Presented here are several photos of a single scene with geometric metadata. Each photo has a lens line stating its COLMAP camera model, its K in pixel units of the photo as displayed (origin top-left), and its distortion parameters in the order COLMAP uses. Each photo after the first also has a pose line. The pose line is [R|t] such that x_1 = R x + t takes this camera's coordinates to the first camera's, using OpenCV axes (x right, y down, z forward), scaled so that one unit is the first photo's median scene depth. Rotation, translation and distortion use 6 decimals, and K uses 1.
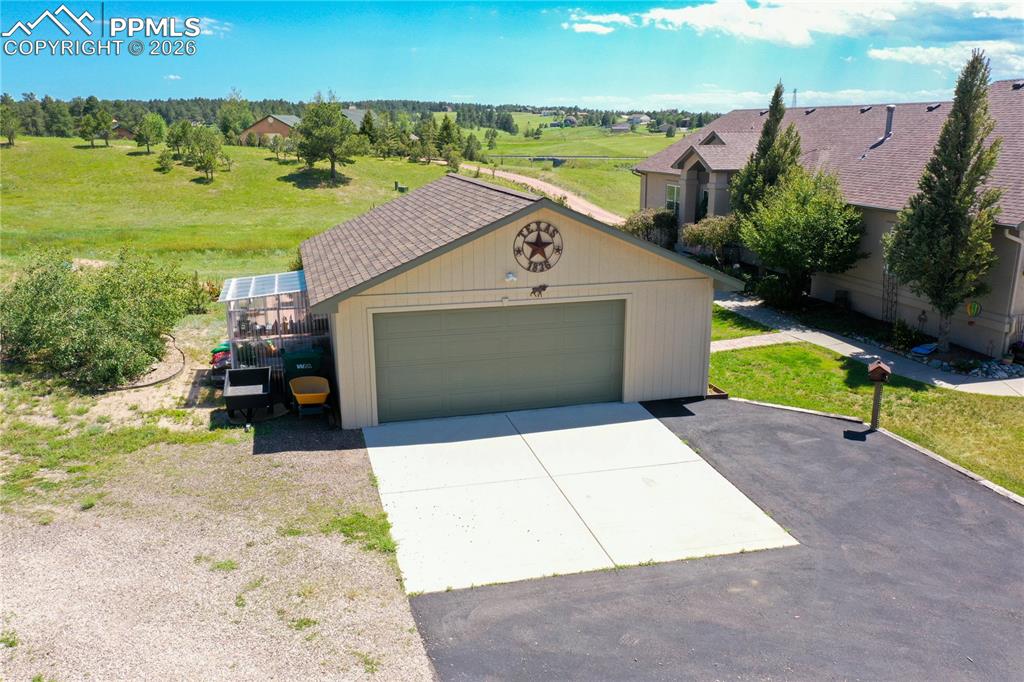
lens RADIAL K [[789.5, 0, 512.0], [0, 789.5, 341.0], [0, 0, 1]] dist [-0.006268, -0.005191]
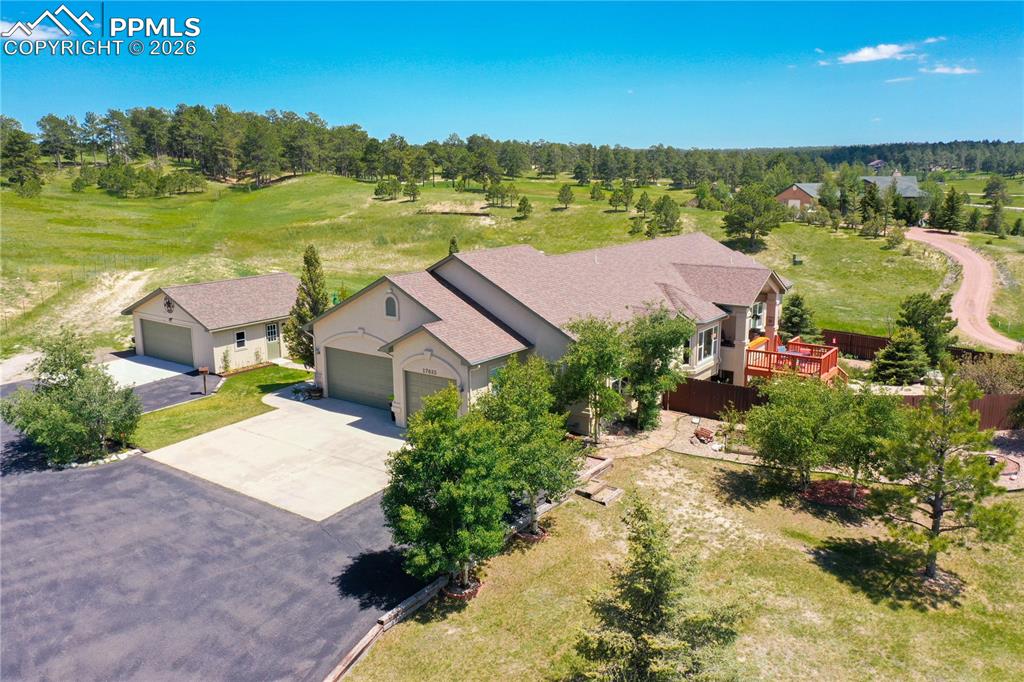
lens RADIAL K [[789.5, 0, 512.0], [0, 789.5, 341.0], [0, 0, 1]] dist [-0.006268, -0.005191]
pose [[0.621633, 0.161361, -0.766509, 0.462823], [-0.198628, 0.979041, 0.045016, -0.056079], [0.757707, 0.124266, 0.640655, 0.018872]]
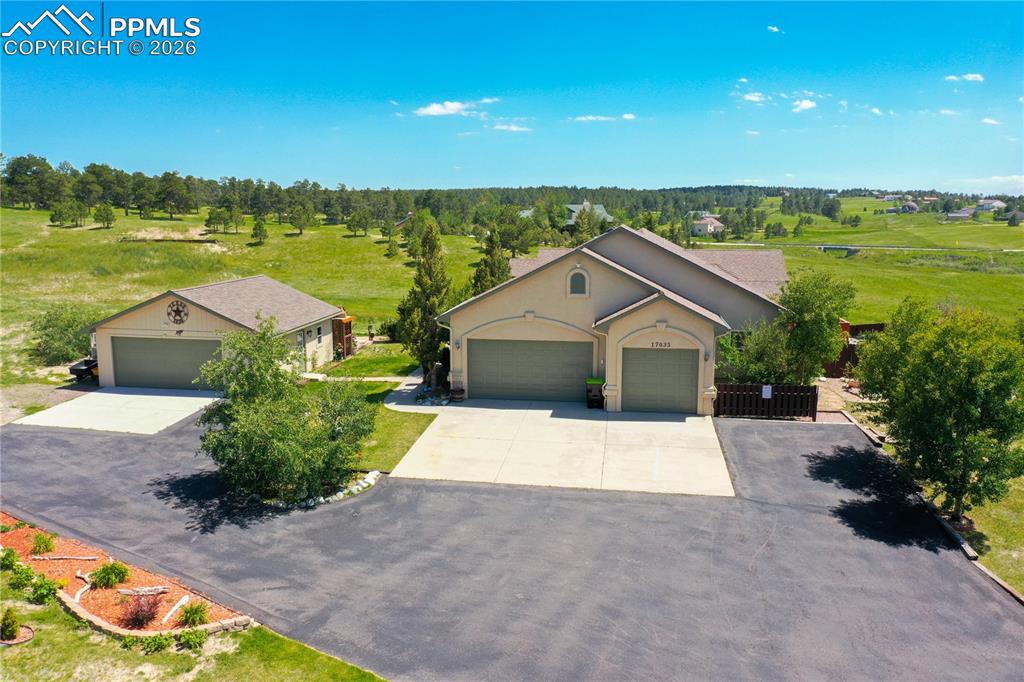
lens RADIAL K [[789.5, 0, 512.0], [0, 789.5, 341.0], [0, 0, 1]] dist [-0.006268, -0.005191]
pose [[0.913369, 0.067799, -0.401448, 0.269761], [-0.108083, 0.991035, -0.078537, 0.004721], [0.392524, 0.115123, 0.912509, -0.095449]]
